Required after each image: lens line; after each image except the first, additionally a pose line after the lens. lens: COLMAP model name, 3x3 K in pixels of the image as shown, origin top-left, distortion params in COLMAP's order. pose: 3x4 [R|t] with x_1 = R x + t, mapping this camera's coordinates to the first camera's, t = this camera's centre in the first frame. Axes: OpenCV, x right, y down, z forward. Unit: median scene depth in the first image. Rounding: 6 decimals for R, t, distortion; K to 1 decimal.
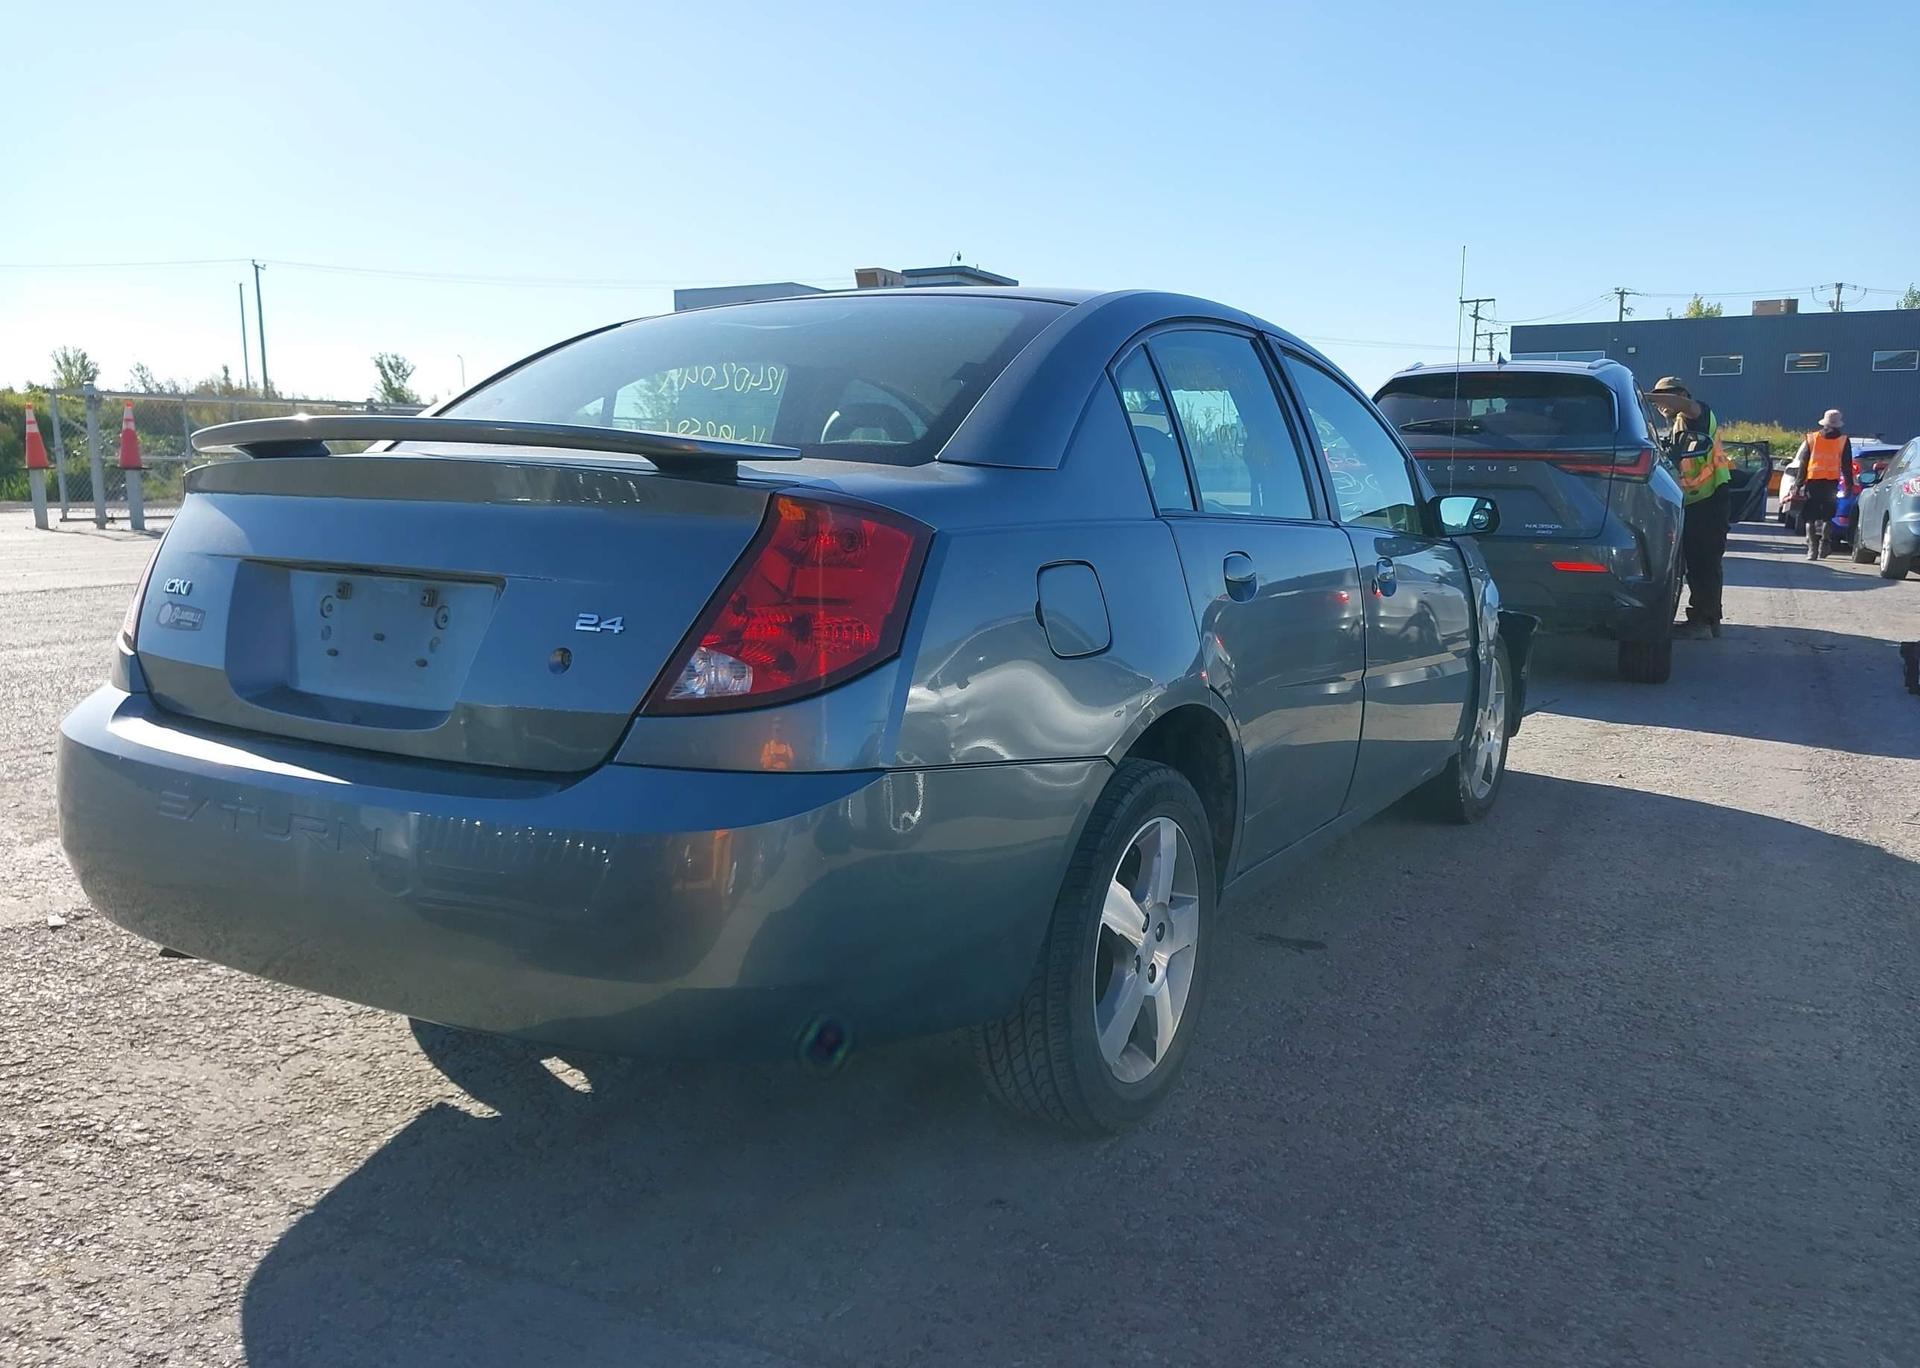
lens RADIAL K [[1473.6, 0, 957.4], [0, 1473.6, 687.5], [0, 0, 1]] dist [-0.001217, -0.001661]
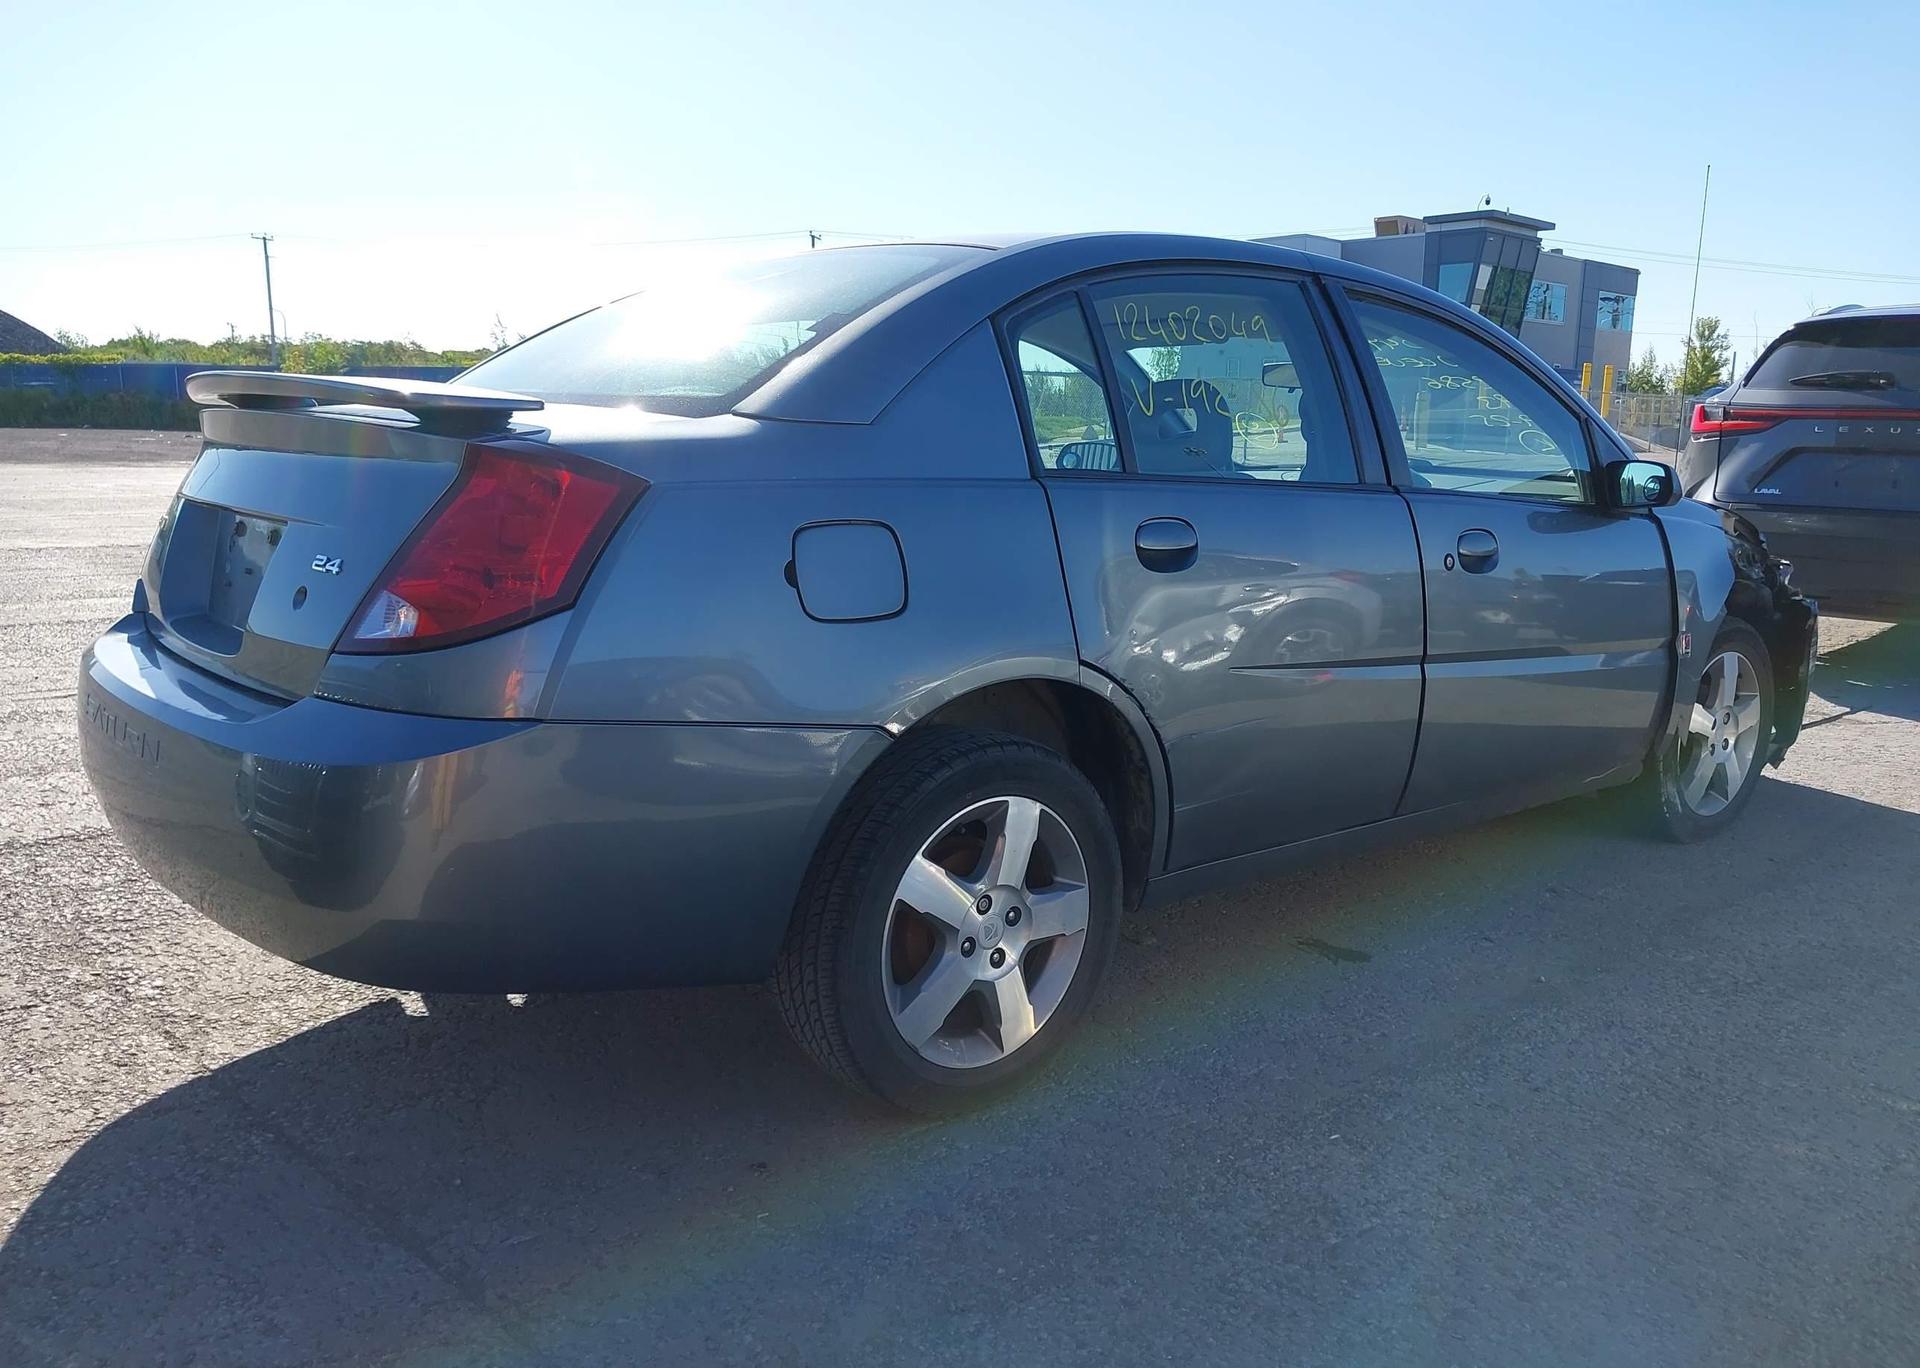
lens RADIAL K [[1473.6, 0, 964.5], [0, 1473.6, 685.4], [0, 0, 1]] dist [-0.001217, -0.001661]
pose [[0.946795, 0.062257, -0.315757, 0.415753], [-0.053647, 0.997915, 0.035897, -0.014871], [0.317334, -0.017047, 0.948161, 0.100962]]
